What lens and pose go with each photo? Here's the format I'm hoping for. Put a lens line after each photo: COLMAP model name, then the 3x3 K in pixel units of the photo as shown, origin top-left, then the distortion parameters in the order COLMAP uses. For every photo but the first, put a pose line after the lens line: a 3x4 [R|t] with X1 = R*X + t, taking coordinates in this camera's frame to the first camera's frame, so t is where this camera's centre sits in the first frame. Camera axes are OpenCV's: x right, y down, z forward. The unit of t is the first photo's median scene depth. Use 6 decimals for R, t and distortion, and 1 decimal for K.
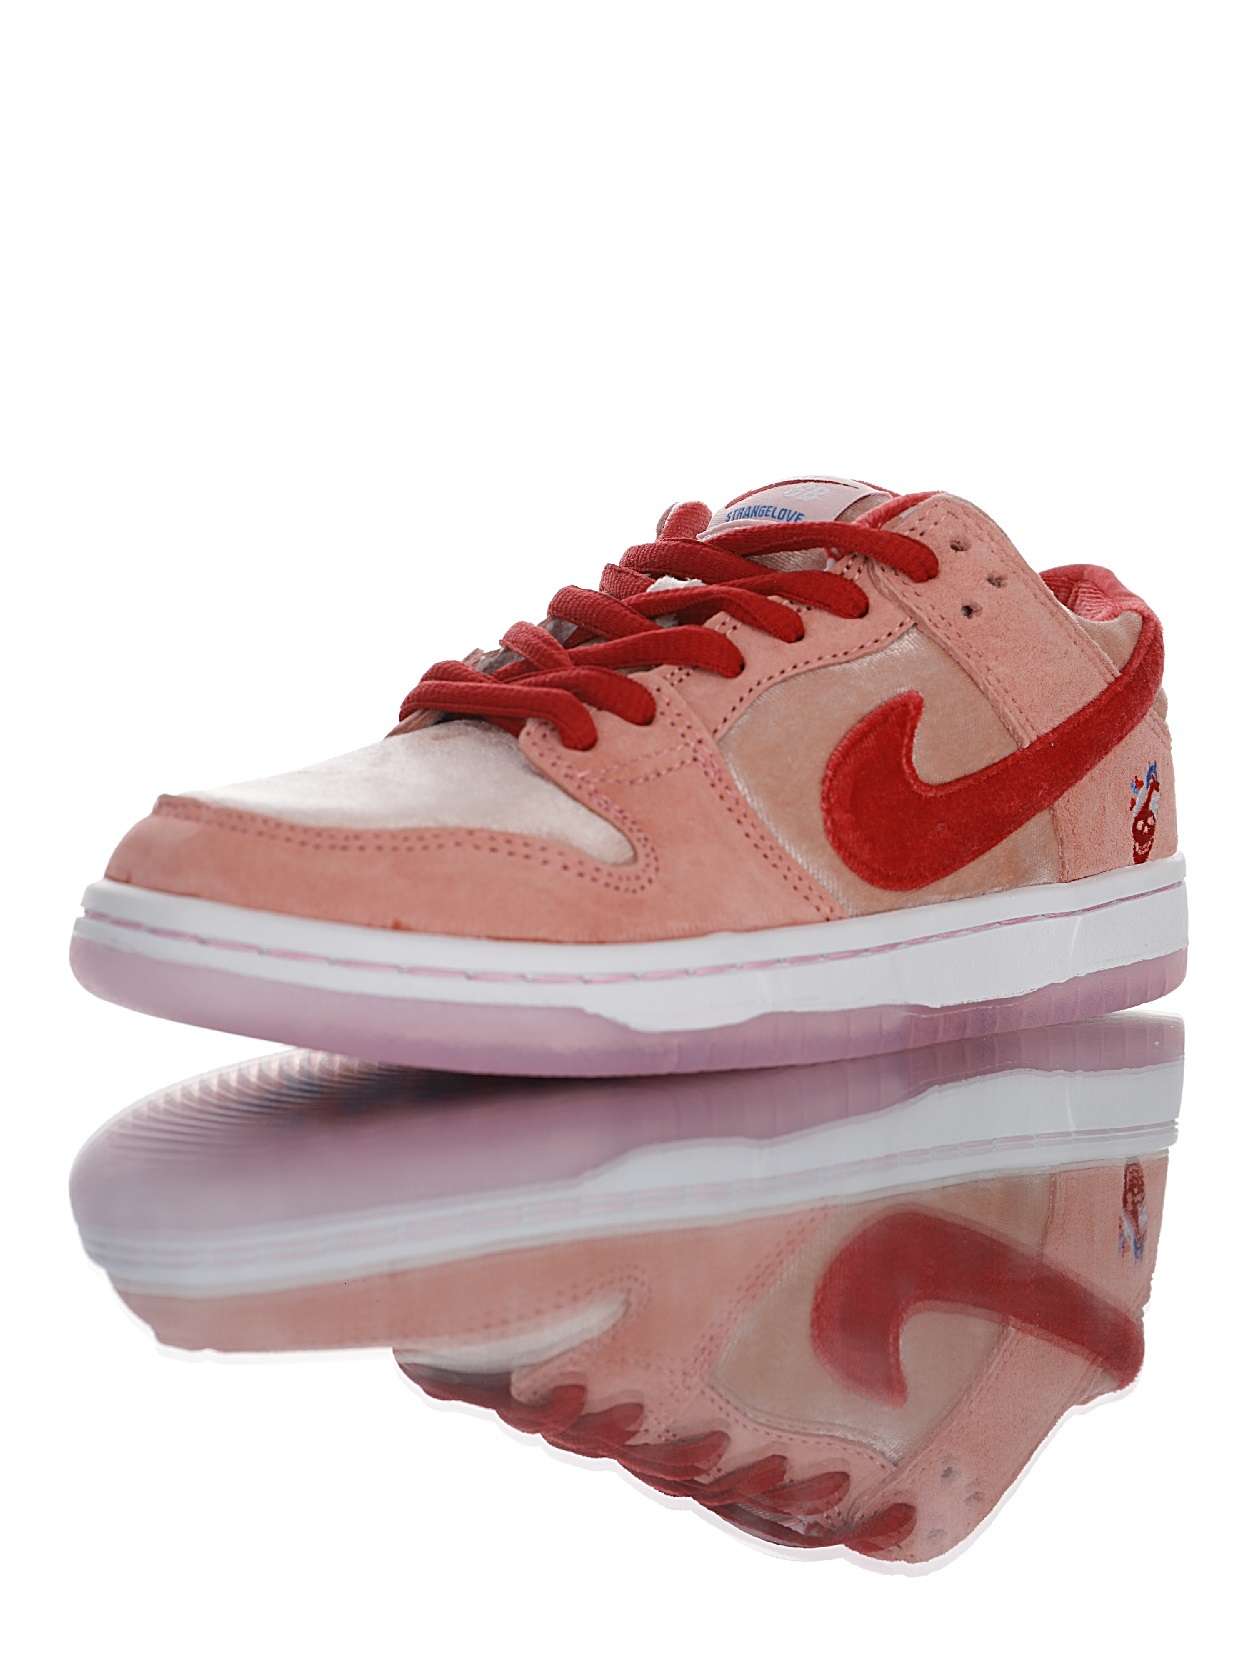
lens RADIAL K [[2263.3, 0, 619.7], [0, 2263.3, 827.2], [0, 0, 1]] dist [-0.014497, 0.000000]
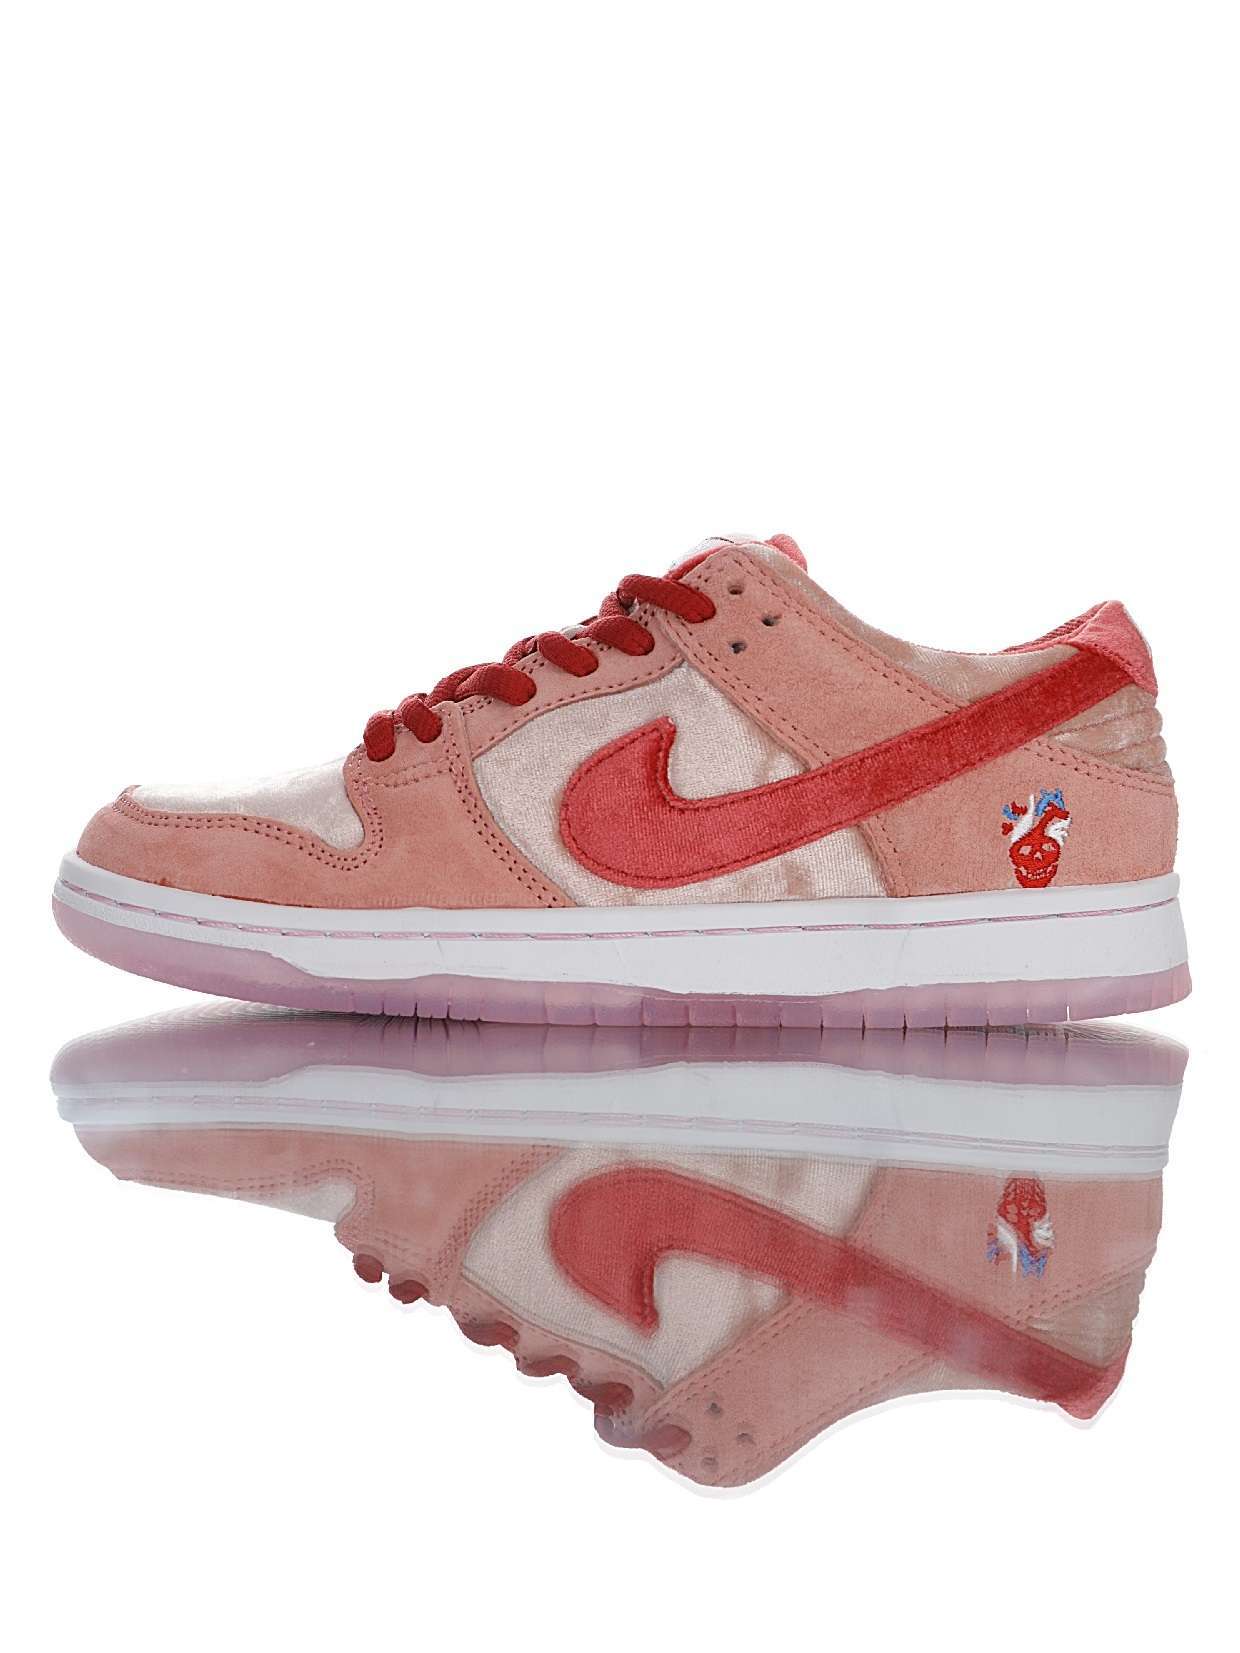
lens RADIAL K [[2131.9, 0, 619.5], [0, 2131.9, 827.8], [0, 0, 1]] dist [0.005488, 0.000000]
pose [[0.777850, 0.035631, -0.627439, 0.792238], [-0.047548, 0.998866, -0.002223, -0.000089], [0.626649, 0.031563, 0.778662, 0.135423]]
